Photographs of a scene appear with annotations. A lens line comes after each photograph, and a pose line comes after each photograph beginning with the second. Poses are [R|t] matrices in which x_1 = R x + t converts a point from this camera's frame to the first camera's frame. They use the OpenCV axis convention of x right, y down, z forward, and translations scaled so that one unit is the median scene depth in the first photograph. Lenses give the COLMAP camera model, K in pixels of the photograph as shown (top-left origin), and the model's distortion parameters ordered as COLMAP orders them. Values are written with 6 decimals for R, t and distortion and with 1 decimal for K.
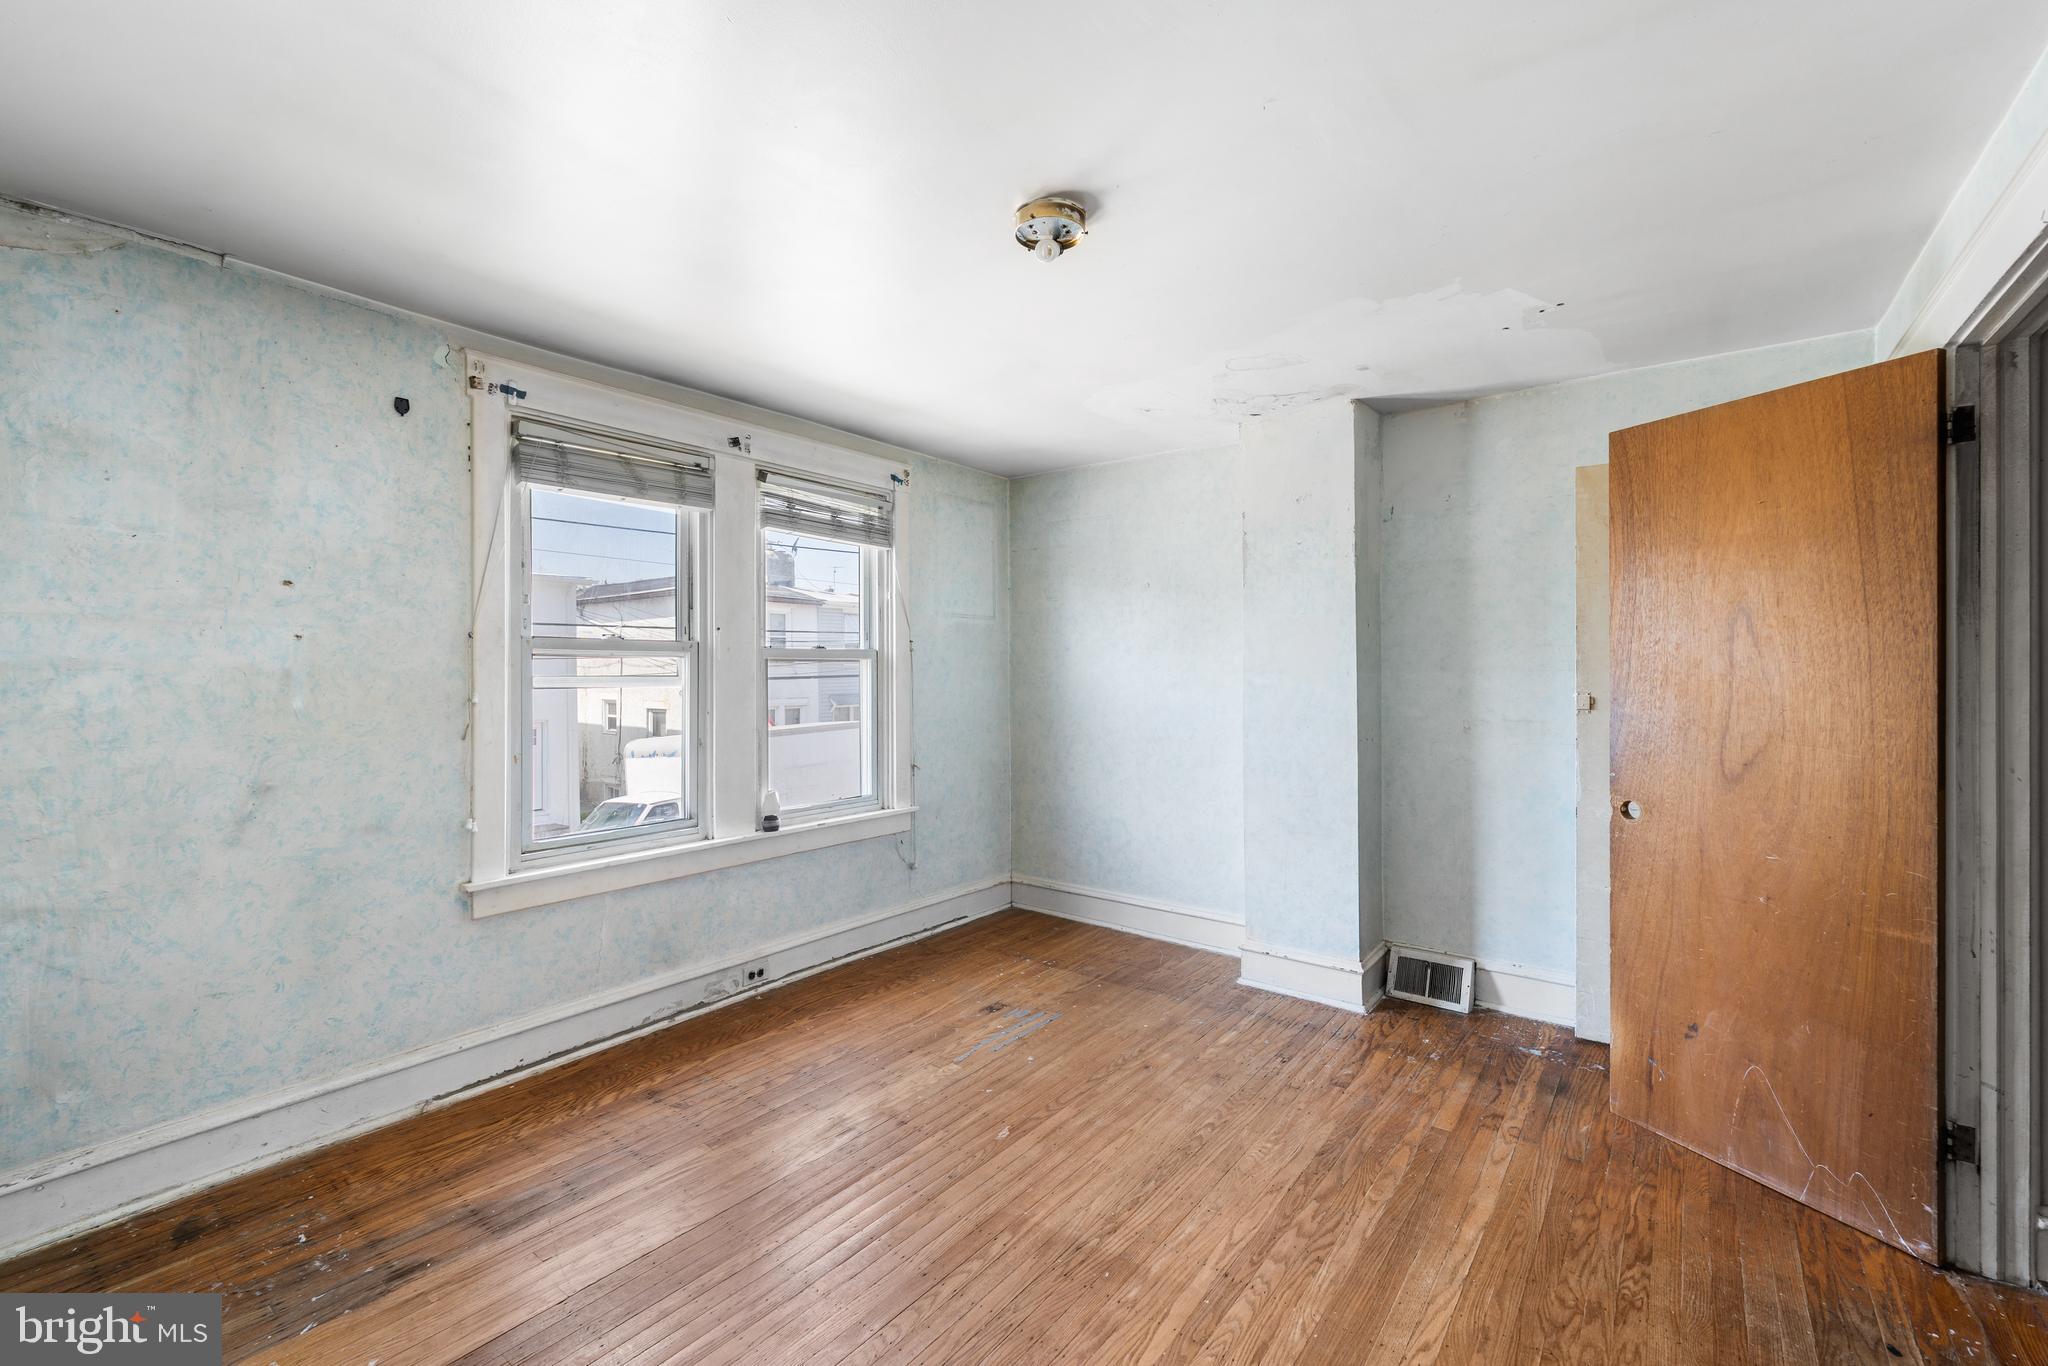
lens RADIAL K [[854.5, 0, 1024.5], [0, 854.5, 671.4], [0, 0, 1]] dist [-0.000396, -0.000773]
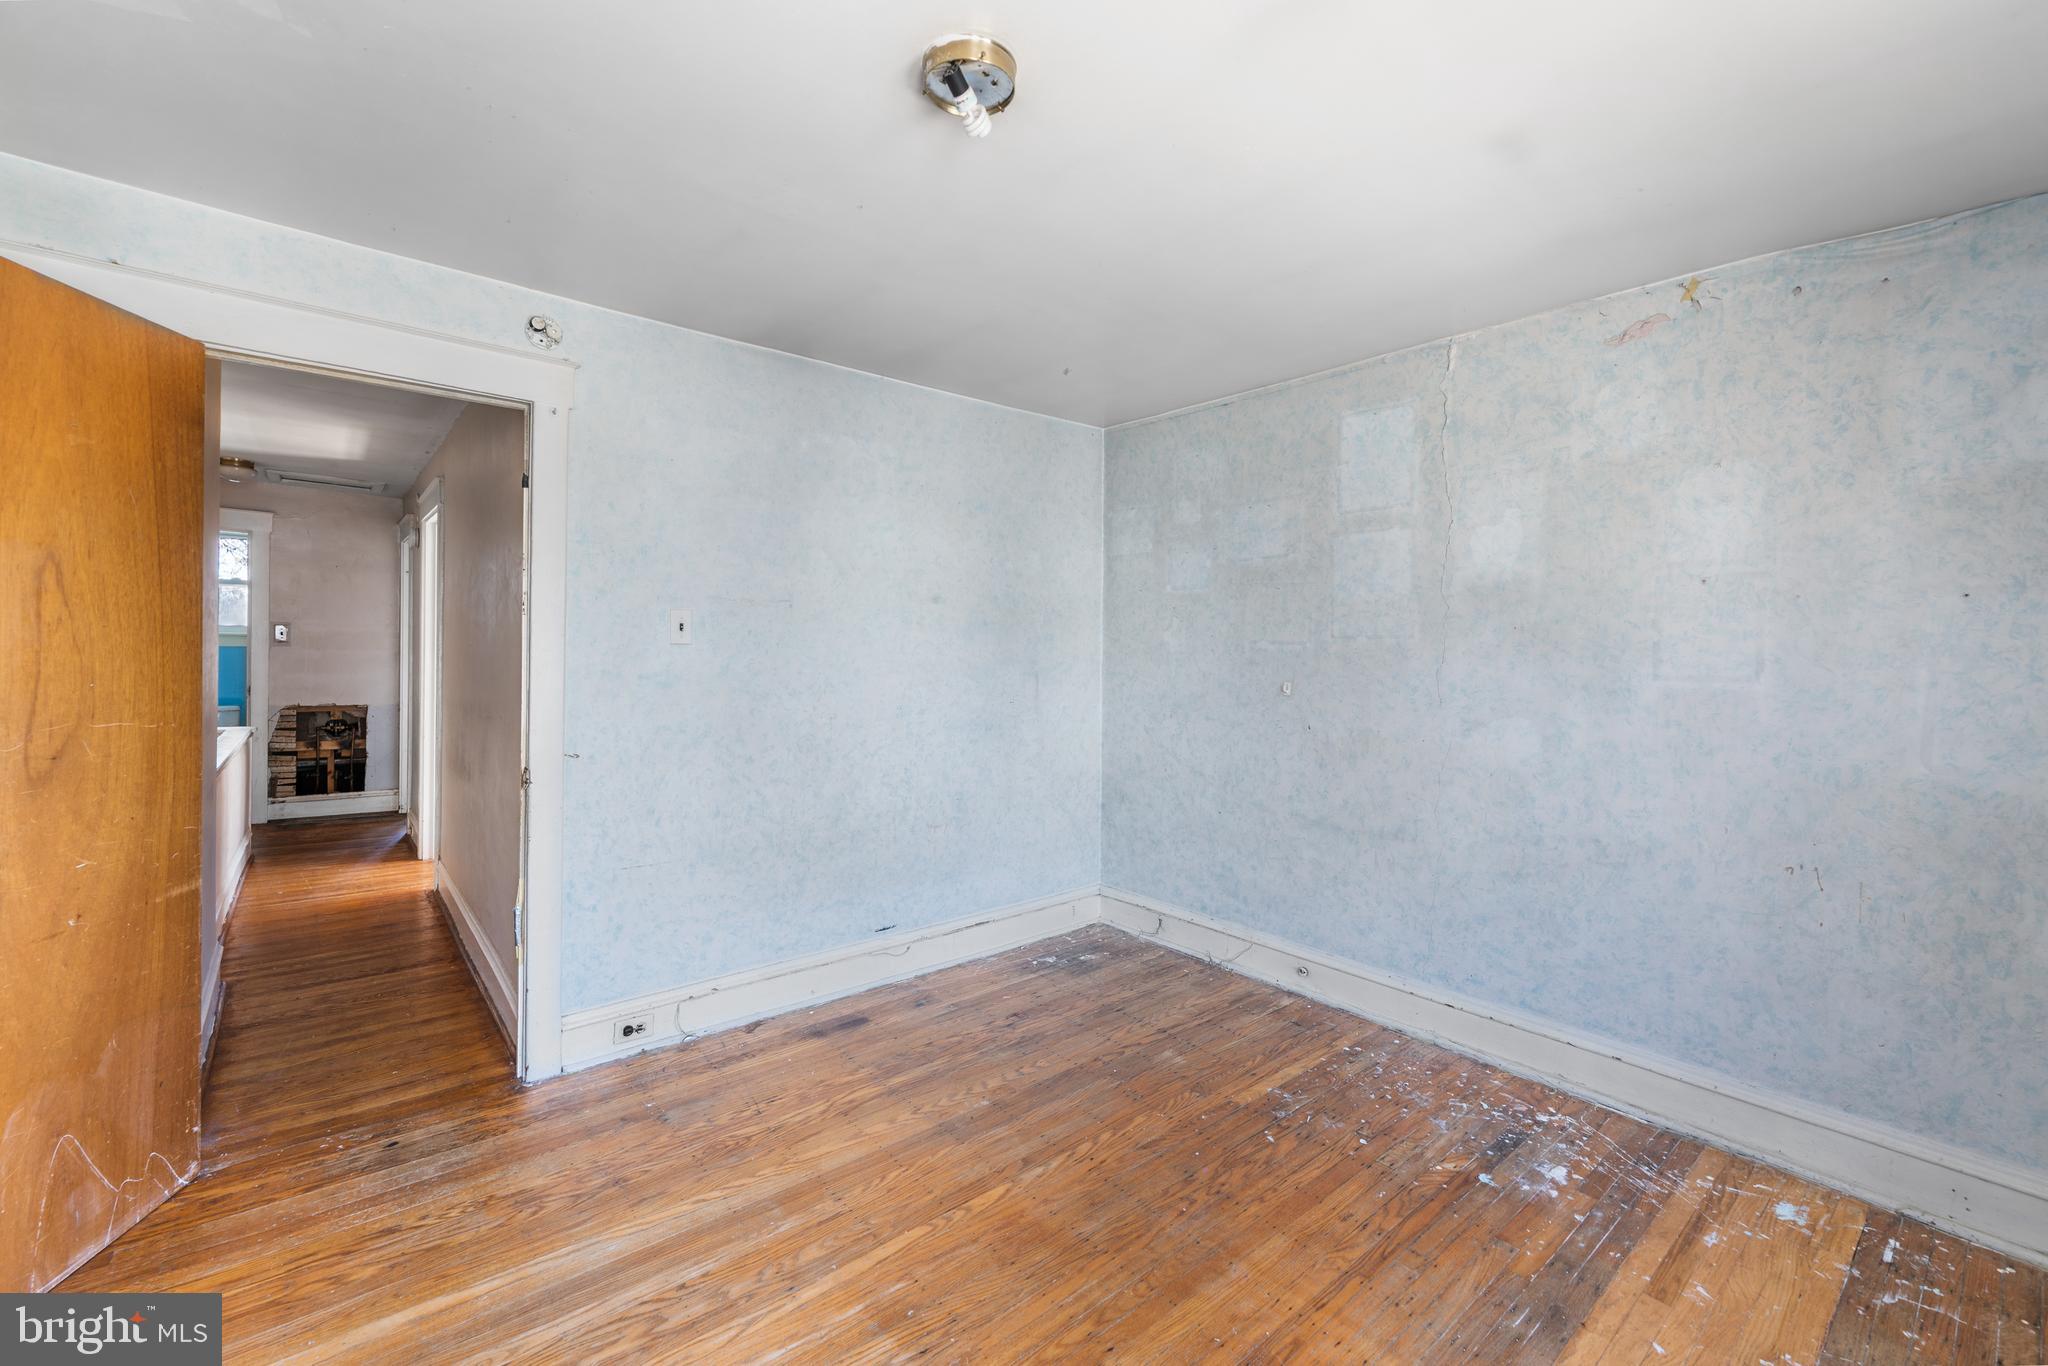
lens RADIAL K [[854.5, 0, 1021.6], [0, 854.5, 669.4], [0, 0, 1]] dist [-0.000396, -0.000773]
pose [[-0.975269, -0.017424, 0.220332, -0.192249], [-0.011417, 0.999528, 0.028509, -0.002757], [-0.220724, 0.025289, -0.975008, 1.711813]]
